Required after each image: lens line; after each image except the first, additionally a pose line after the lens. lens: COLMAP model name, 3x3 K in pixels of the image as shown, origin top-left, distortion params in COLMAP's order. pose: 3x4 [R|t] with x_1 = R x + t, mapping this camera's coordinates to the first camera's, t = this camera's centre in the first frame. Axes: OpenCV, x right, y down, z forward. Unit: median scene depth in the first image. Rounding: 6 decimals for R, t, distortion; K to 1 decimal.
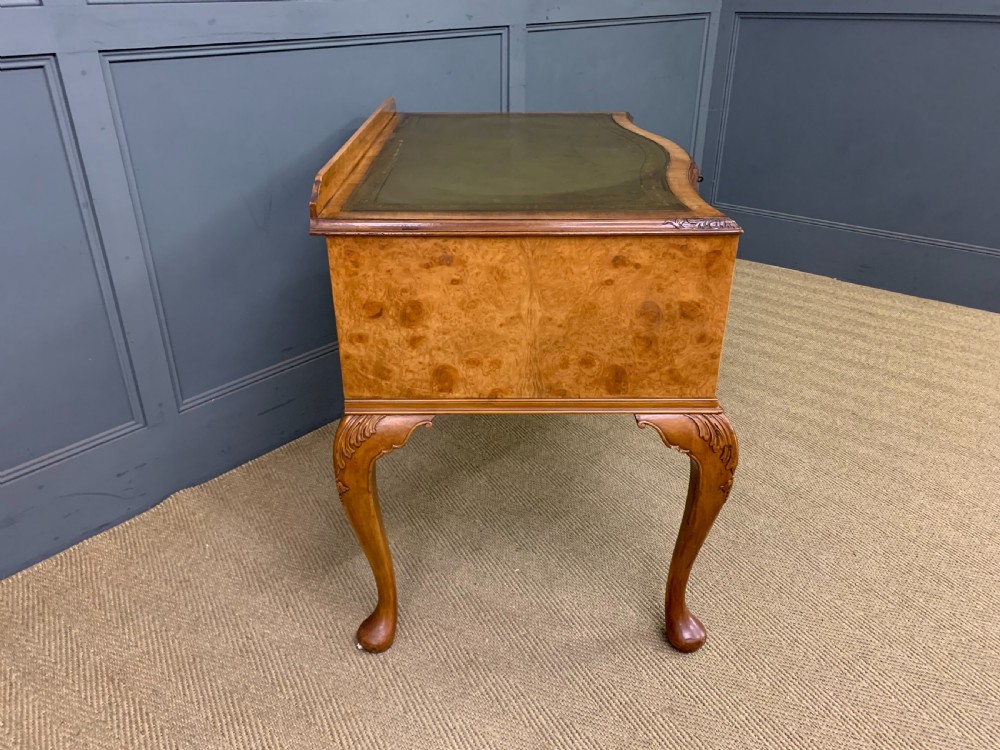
lens RADIAL K [[770.3, 0, 506.8], [0, 770.3, 380.0], [0, 0, 1]] dist [0.023189, -0.010042]
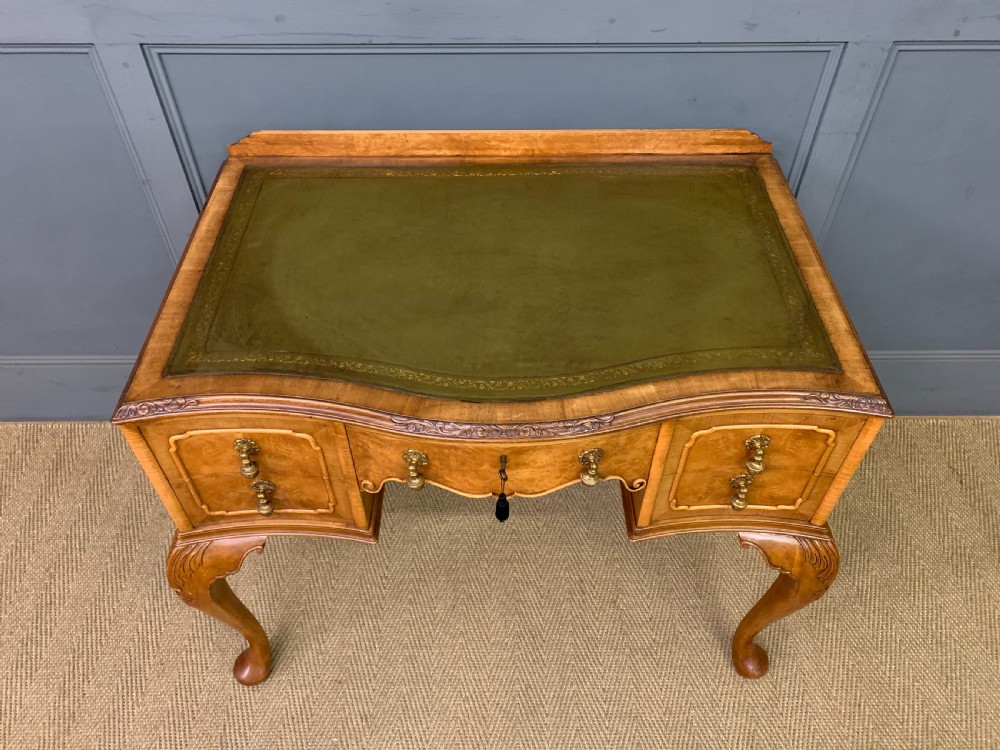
lens RADIAL K [[770.3, 0, 503.6], [0, 770.3, 376.1], [0, 0, 1]] dist [0.023189, -0.010042]
pose [[0.654995, 0.554765, -0.513048, 0.436757], [-0.350397, 0.824542, 0.444244, -0.675136], [0.669480, -0.111207, 0.734459, 0.600075]]
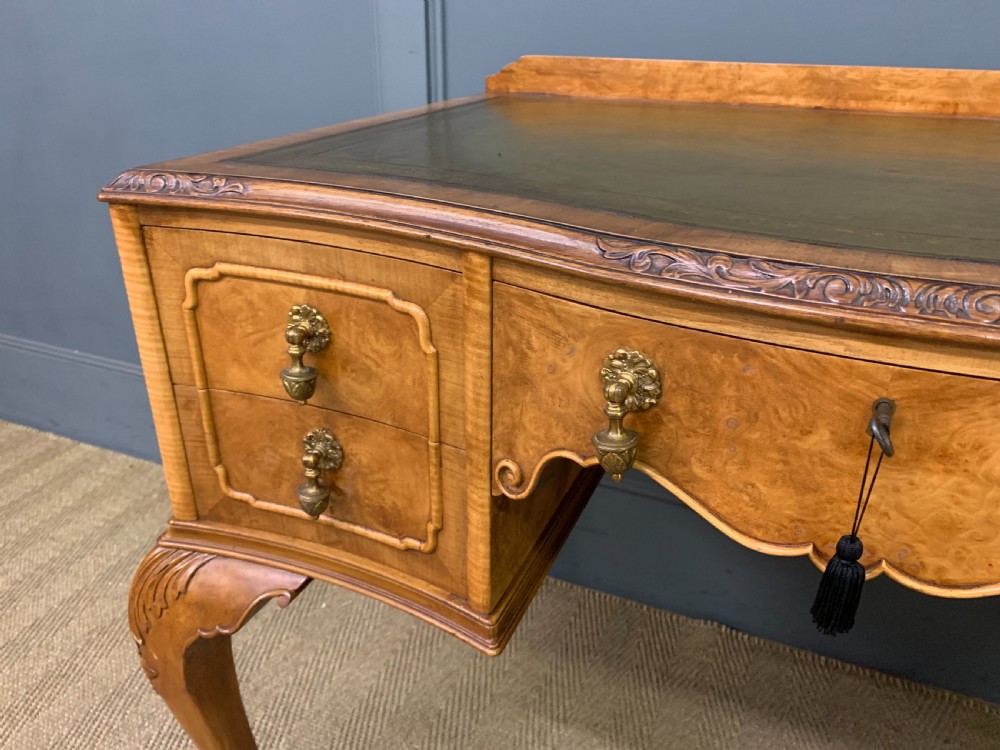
lens RADIAL K [[770.3, 0, 502.4], [0, 770.3, 378.0], [0, 0, 1]] dist [0.023189, -0.010042]
pose [[0.287649, 0.412312, -0.864440, 0.283499], [-0.449090, 0.855275, 0.258502, -0.308369], [0.845917, 0.313854, 0.431184, 0.909227]]
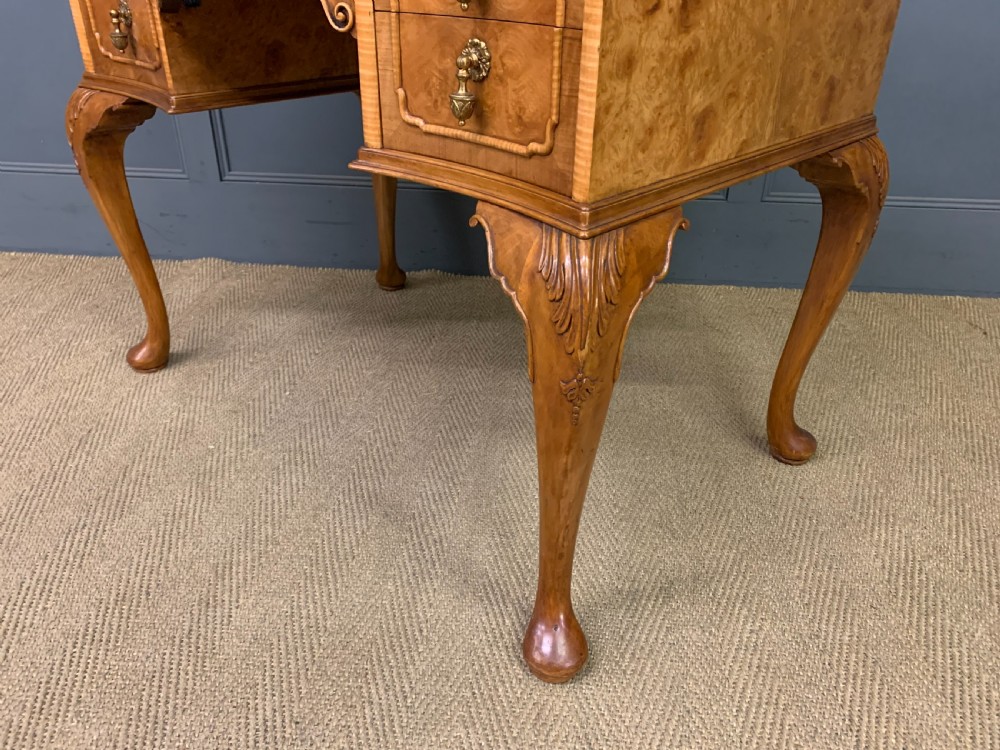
lens RADIAL K [[770.3, 0, 503.6], [0, 770.3, 383.4], [0, 0, 1]] dist [0.023189, -0.010042]
pose [[0.581356, 0.404642, -0.705897, 0.804893], [-0.389056, 0.900207, 0.195611, -0.079860], [0.714605, 0.160914, 0.680768, 0.794788]]
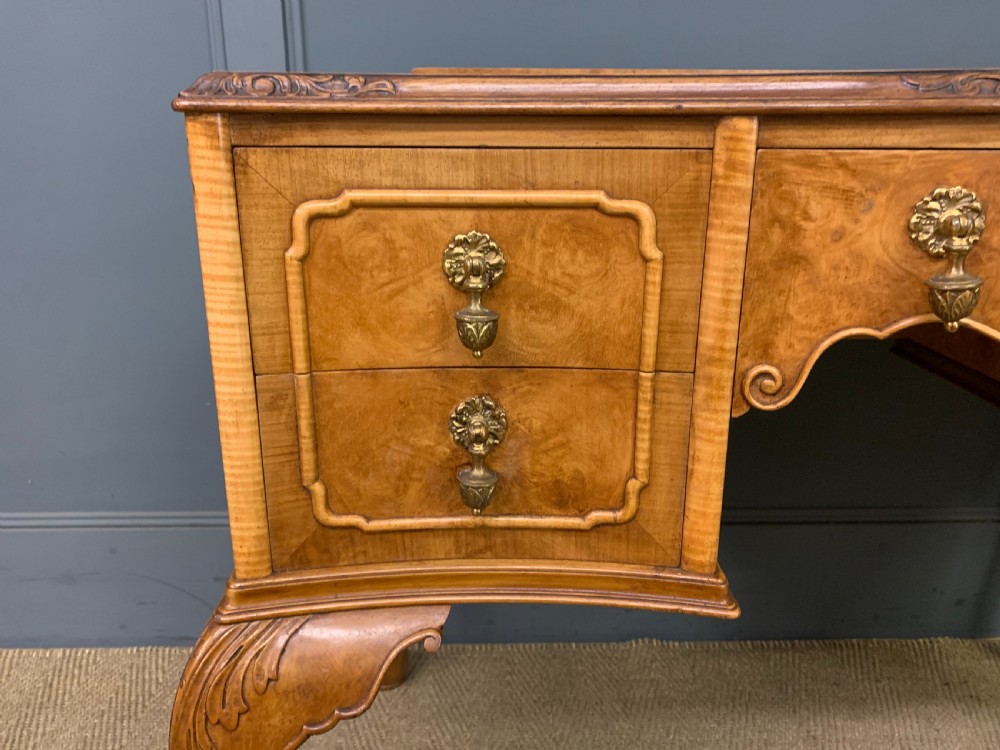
lens RADIAL K [[770.3, 0, 495.0], [0, 770.3, 371.4], [0, 0, 1]] dist [0.023189, -0.010042]
pose [[0.660521, 0.214137, -0.719623, 0.151953], [-0.347683, 0.936742, -0.040384, -0.136402], [0.665453, 0.276875, 0.693190, 0.788773]]
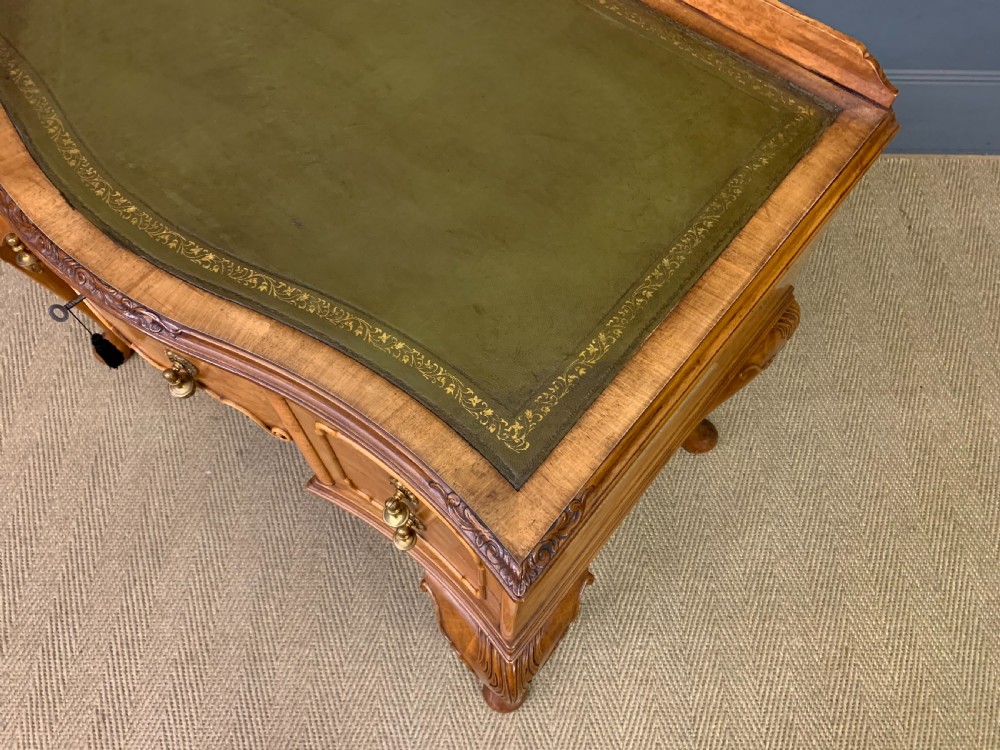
lens RADIAL K [[770.3, 0, 503.3], [0, 770.3, 379.9], [0, 0, 1]] dist [0.023189, -0.010042]
pose [[0.642452, 0.690351, -0.332673, 0.529901], [-0.361396, 0.655748, 0.662863, -0.622813], [0.675758, -0.305631, 0.670776, 0.778924]]
